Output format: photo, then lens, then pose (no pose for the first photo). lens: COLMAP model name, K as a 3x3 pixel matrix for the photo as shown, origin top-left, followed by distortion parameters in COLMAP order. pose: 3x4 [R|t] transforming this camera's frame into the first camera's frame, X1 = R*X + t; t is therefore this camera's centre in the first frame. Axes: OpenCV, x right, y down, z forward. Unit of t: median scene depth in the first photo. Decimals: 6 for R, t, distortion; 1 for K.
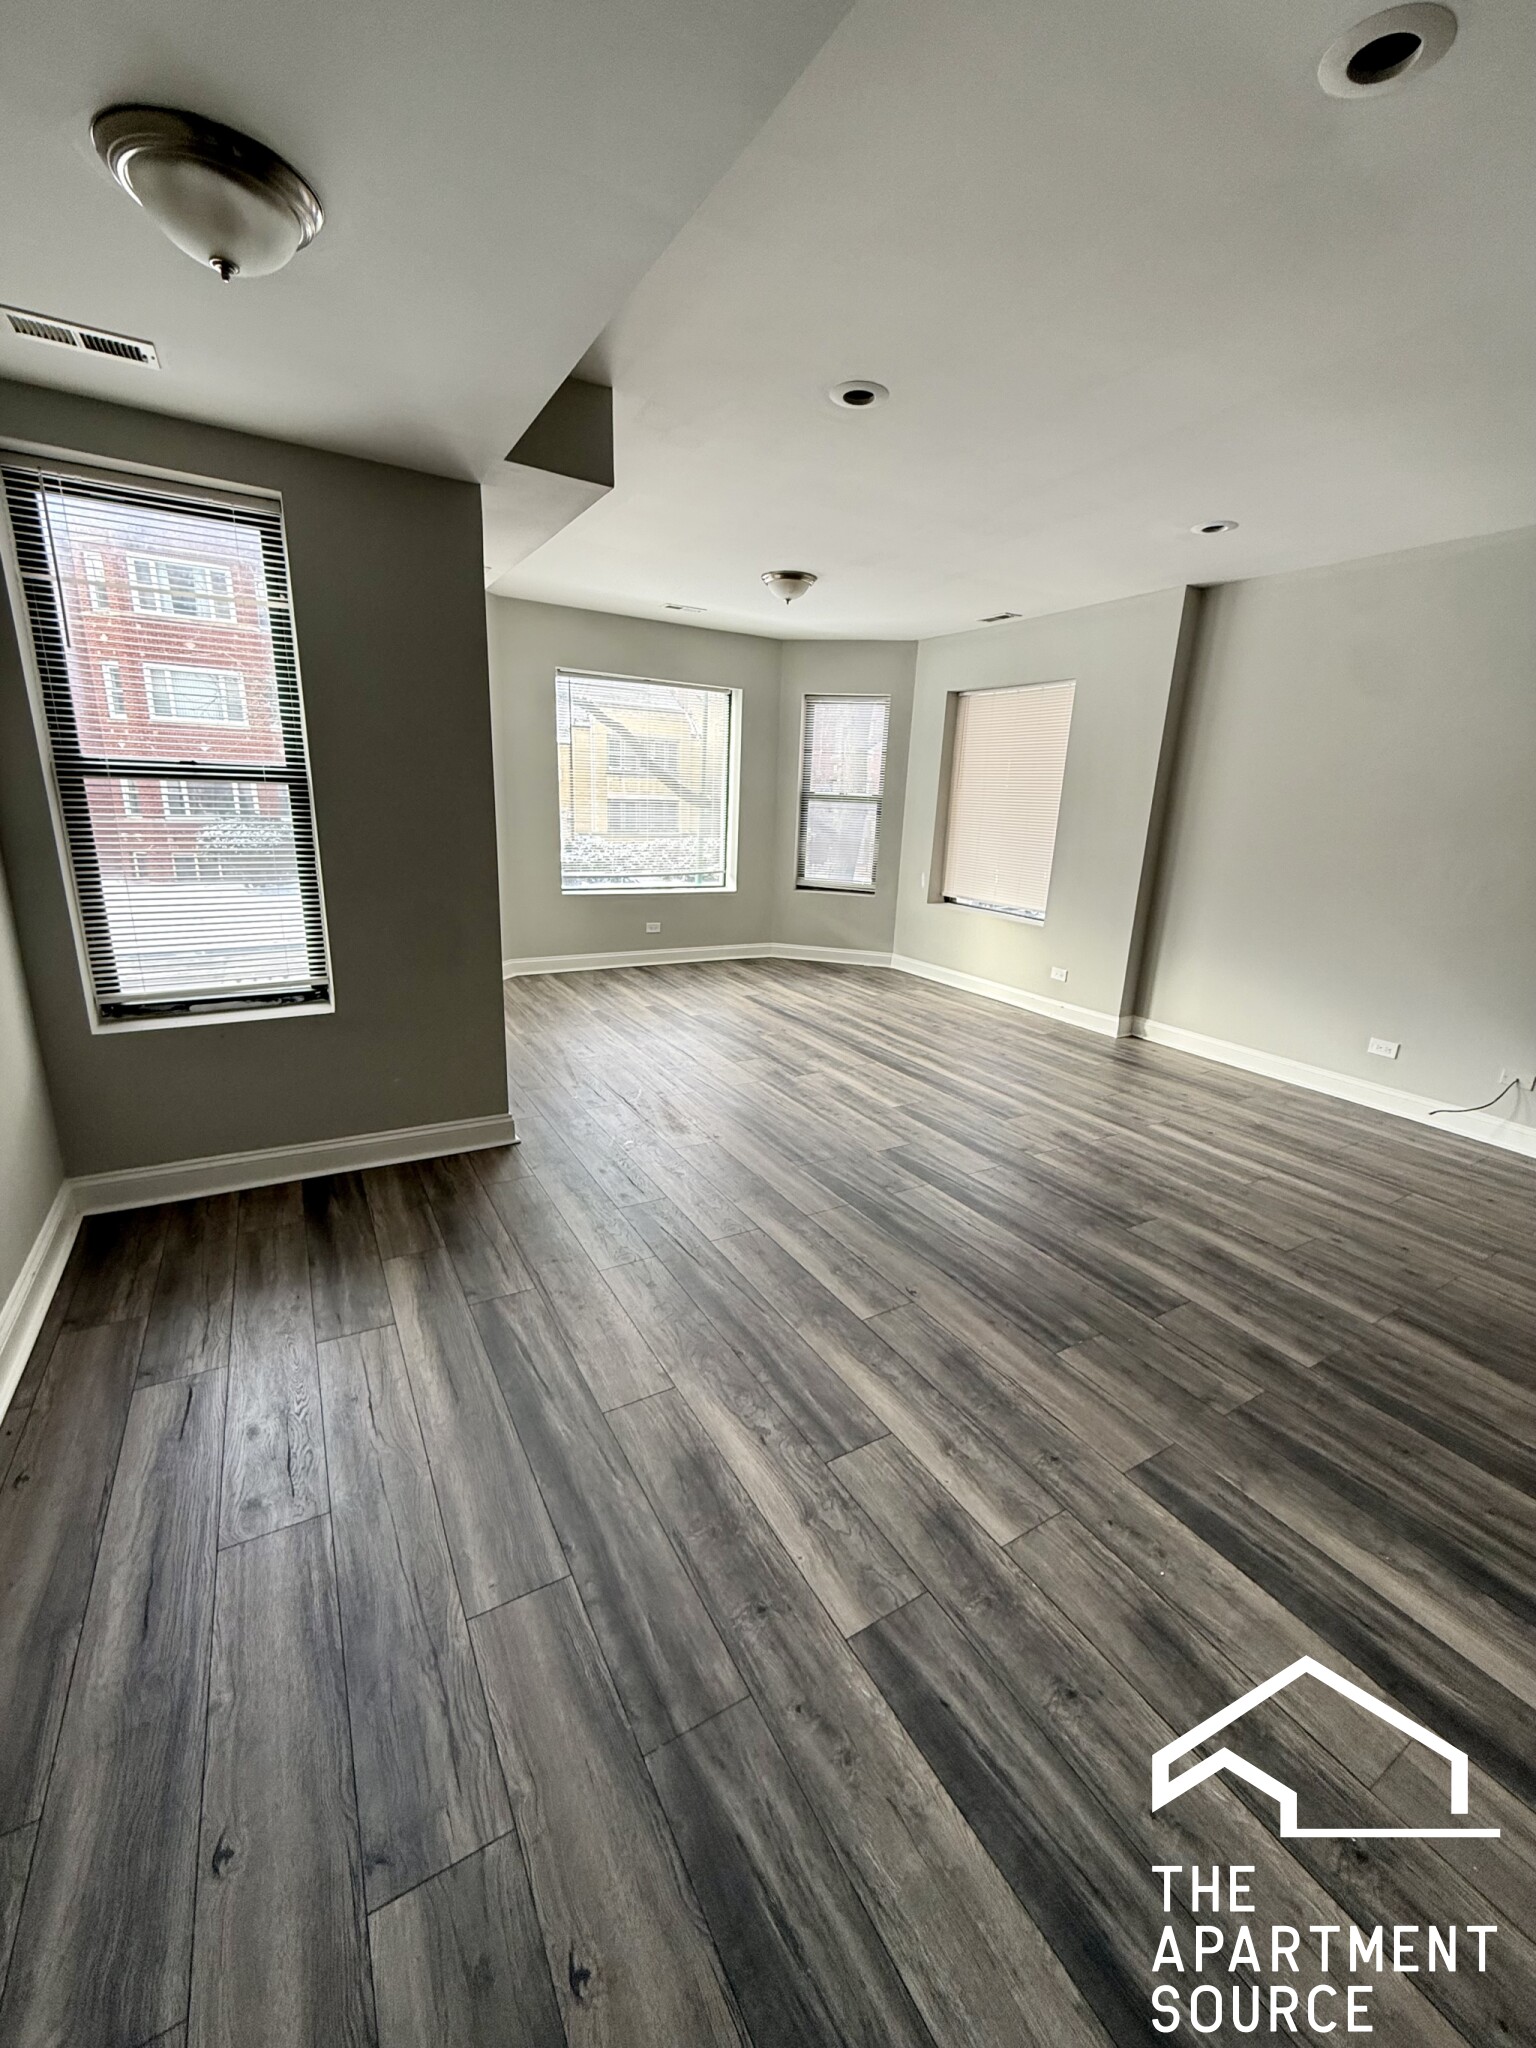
lens RADIAL K [[815.1, 0, 771.6], [0, 815.1, 1020.1], [0, 0, 1]] dist [0.001026, 0.000169]
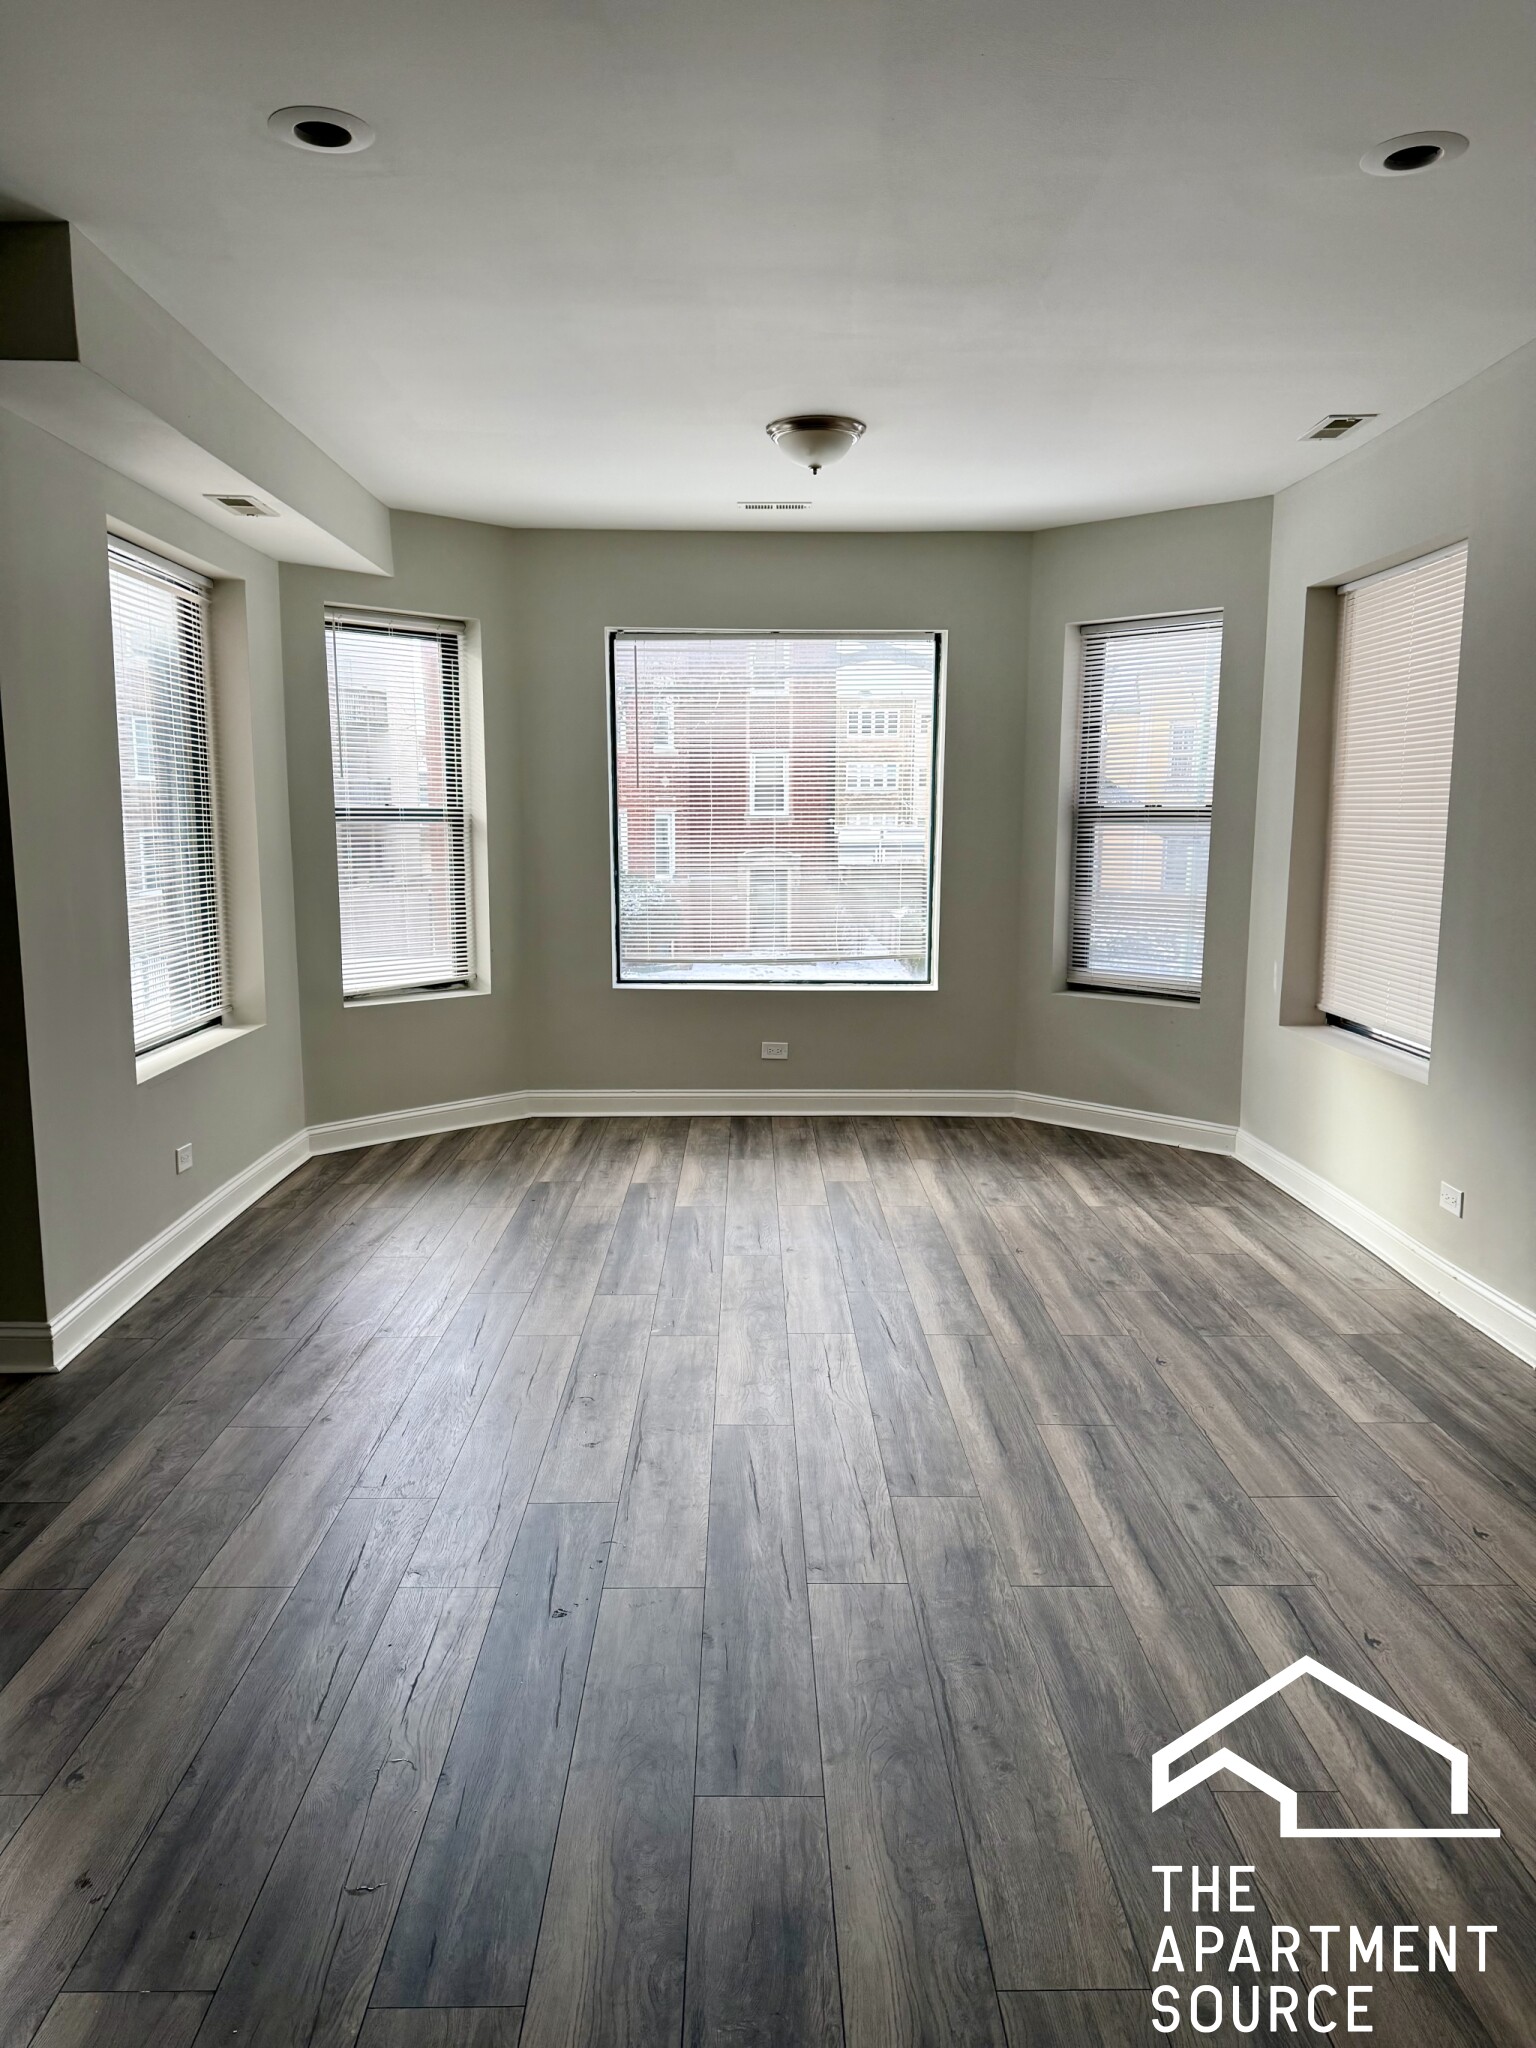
lens RADIAL K [[1442.3, 0, 761.0], [0, 1442.3, 1014.1], [0, 0, 1]] dist [0.043494, -0.020017]
pose [[0.865099, 0.033345, -0.500491, 0.600135], [-0.104049, 0.988015, -0.114022, -0.040134], [0.490691, 0.150716, 0.858200, 0.233447]]
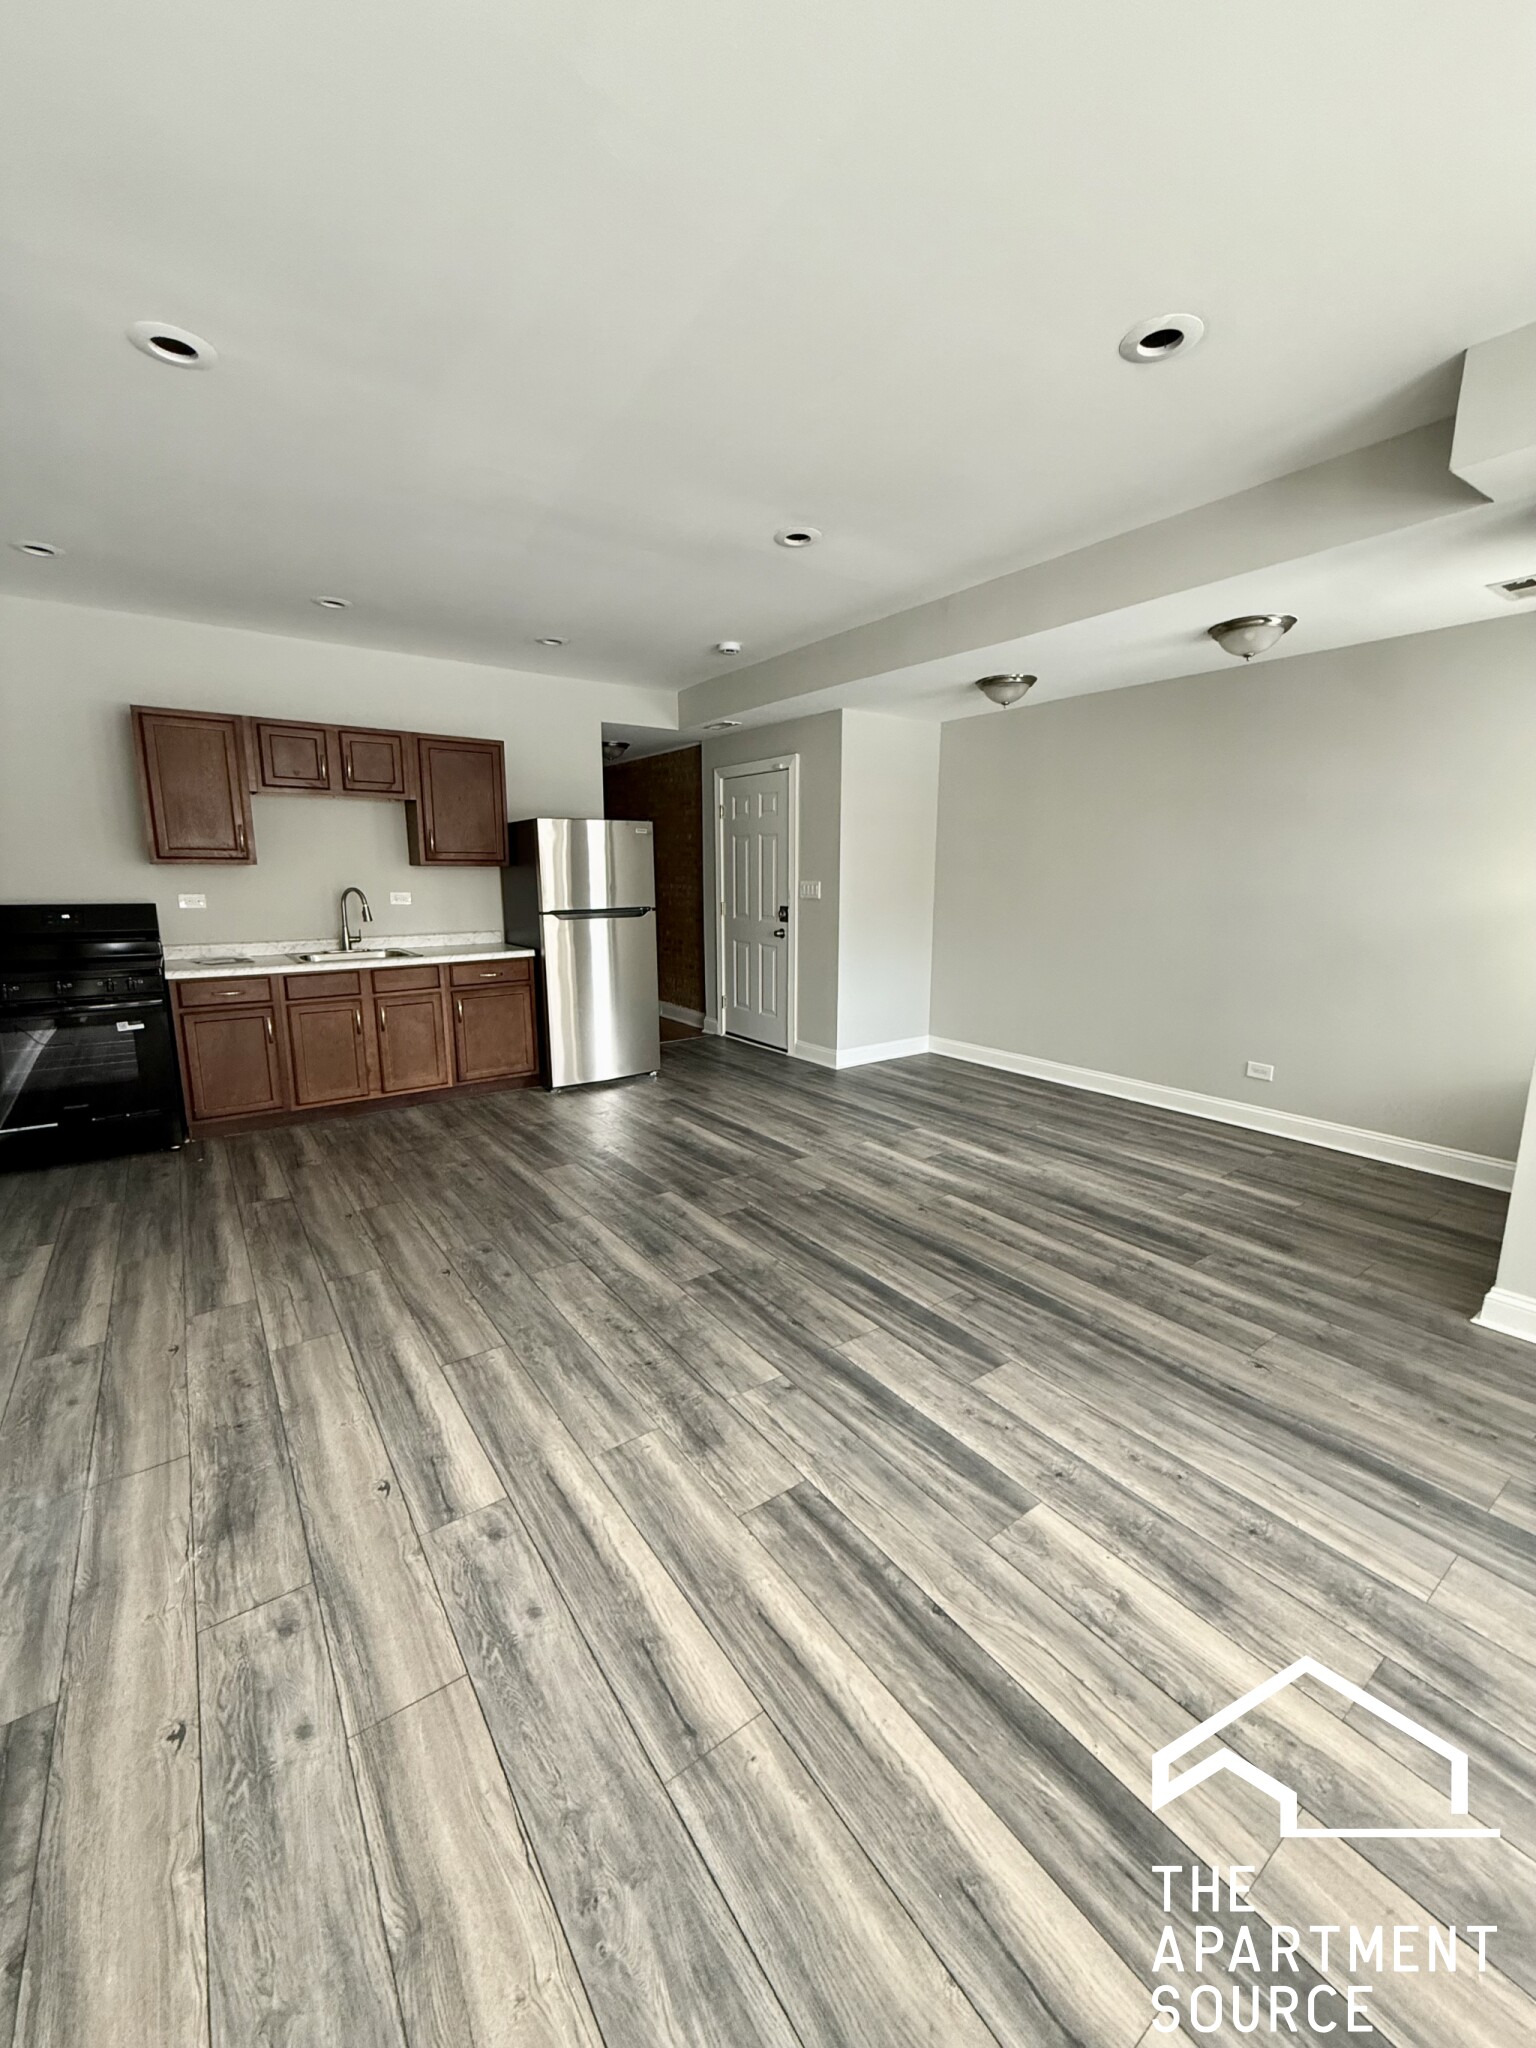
lens RADIAL K [[815.1, 0, 777.1], [0, 815.1, 1016.6], [0, 0, 1]] dist [0.001026, 0.000169]
pose [[-0.993914, -0.025536, -0.107154, 0.353052], [-0.069500, 0.900079, 0.430149, -0.326519], [0.085462, 0.434978, -0.896376, 1.286364]]
